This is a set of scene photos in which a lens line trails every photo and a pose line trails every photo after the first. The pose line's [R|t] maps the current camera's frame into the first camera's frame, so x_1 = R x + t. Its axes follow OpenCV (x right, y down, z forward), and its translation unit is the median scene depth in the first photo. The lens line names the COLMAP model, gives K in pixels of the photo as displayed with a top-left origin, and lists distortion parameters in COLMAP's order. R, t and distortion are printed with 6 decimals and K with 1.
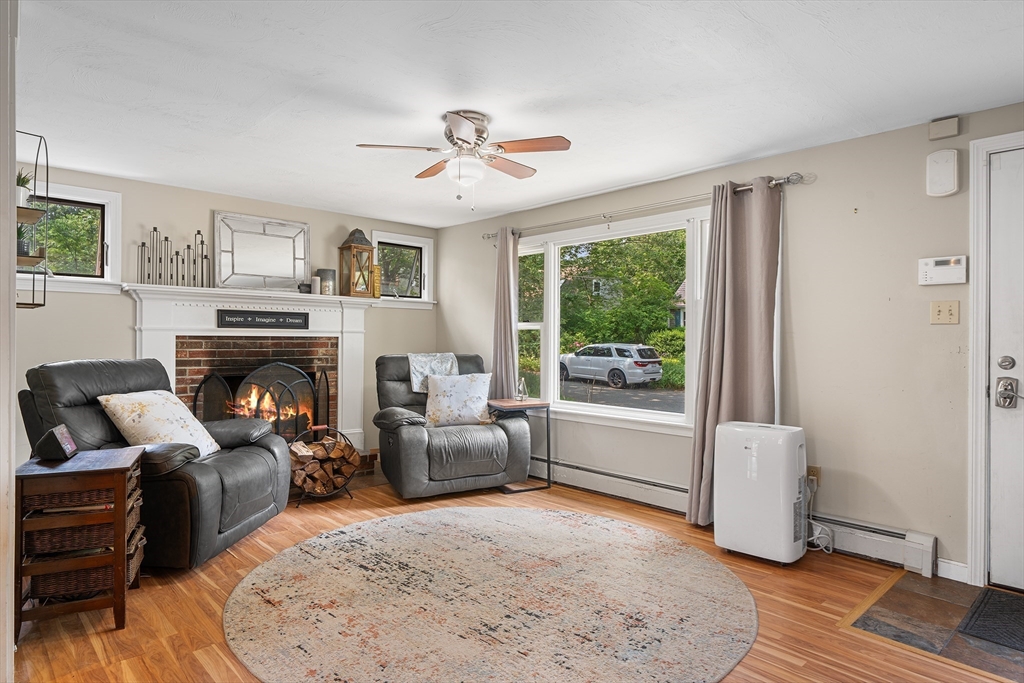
lens RADIAL K [[607.6, 0, 508.6], [0, 607.6, 339.7], [0, 0, 1]] dist [0.007336, -0.001571]
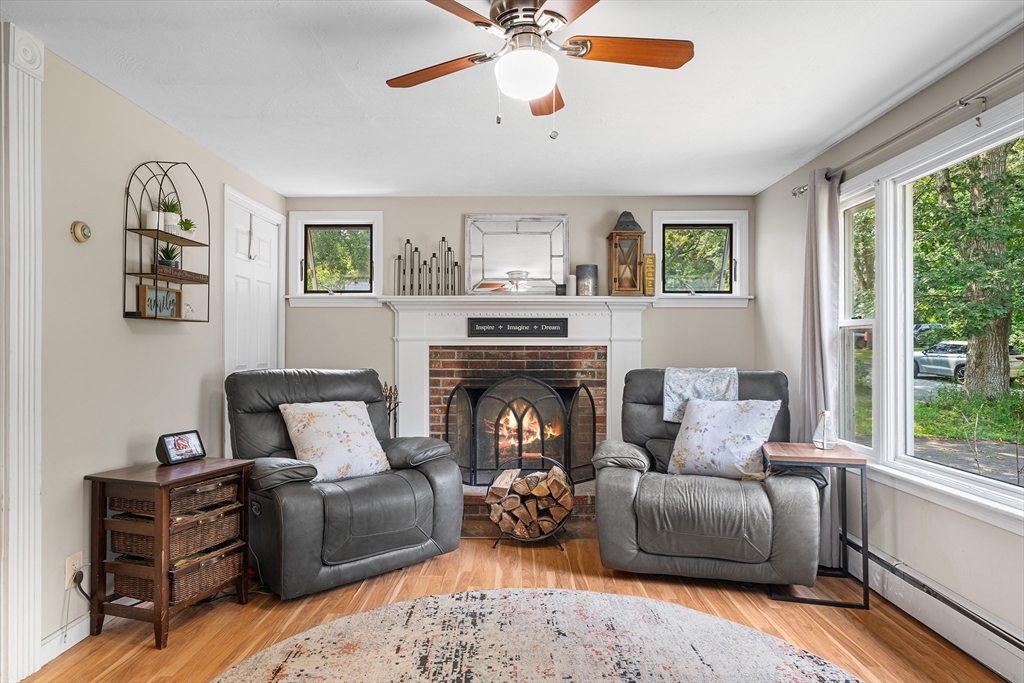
lens RADIAL K [[607.6, 0, 510.0], [0, 607.6, 344.8], [0, 0, 1]] dist [0.007336, -0.001571]
pose [[0.714779, -0.008112, -0.699303, 0.243702], [0.003209, 0.999960, -0.008319, 0.000622], [0.699343, 0.003702, 0.714777, 0.381635]]
